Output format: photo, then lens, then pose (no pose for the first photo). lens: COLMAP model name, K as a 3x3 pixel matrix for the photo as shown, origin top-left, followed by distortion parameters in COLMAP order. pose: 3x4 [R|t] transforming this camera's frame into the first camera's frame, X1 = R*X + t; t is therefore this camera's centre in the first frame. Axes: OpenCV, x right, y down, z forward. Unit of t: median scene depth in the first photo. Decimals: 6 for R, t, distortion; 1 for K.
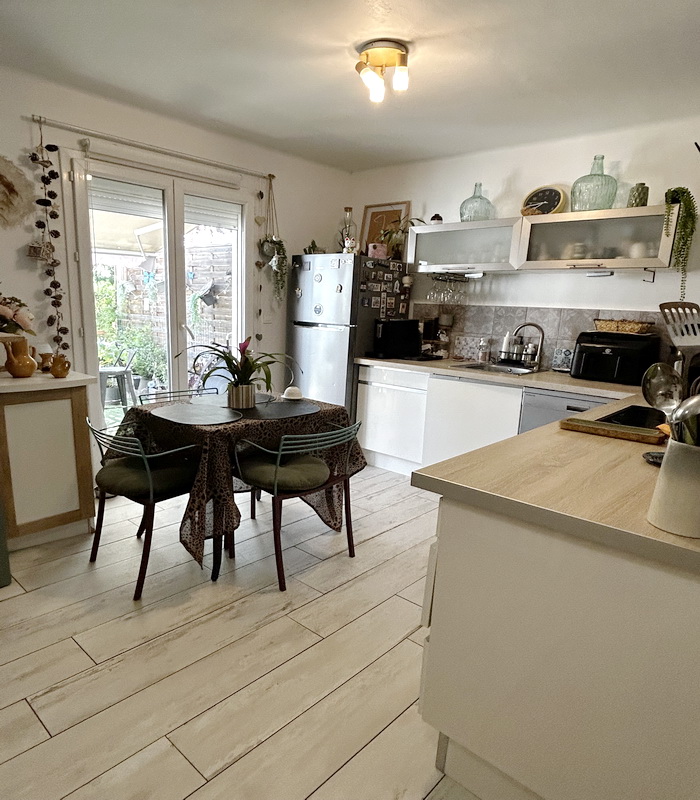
lens RADIAL K [[541.5, 0, 349.7], [0, 541.5, 418.4], [0, 0, 1]] dist [0.004575, -0.000664]
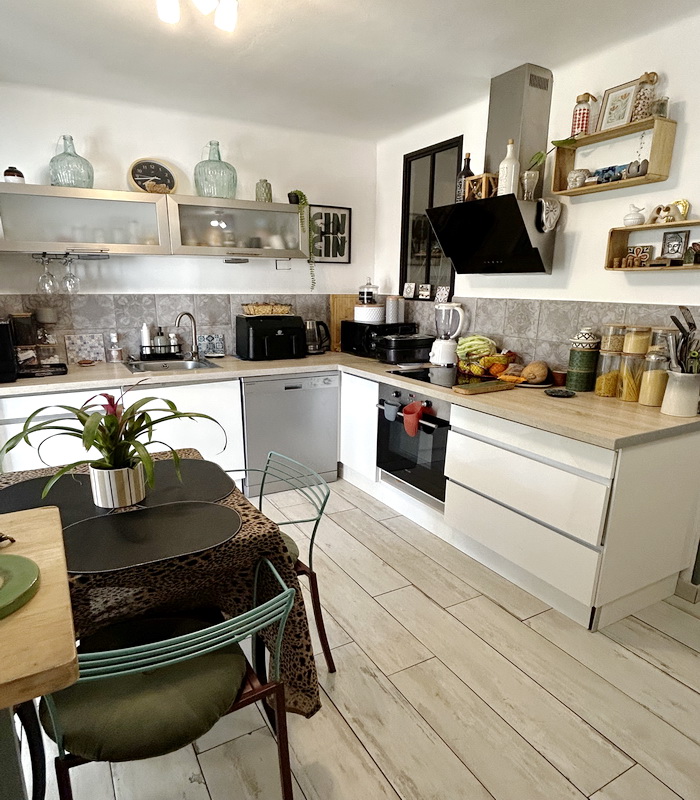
lens RADIAL K [[533.9, 0, 349.1], [0, 533.9, 438.3], [0, 0, 1]] dist [0.000792, -0.002124]
pose [[0.321393, -0.295699, 0.899594, -0.472492], [0.201386, 0.949607, 0.240190, -0.130990], [-0.925284, 0.103970, 0.364746, 0.412100]]
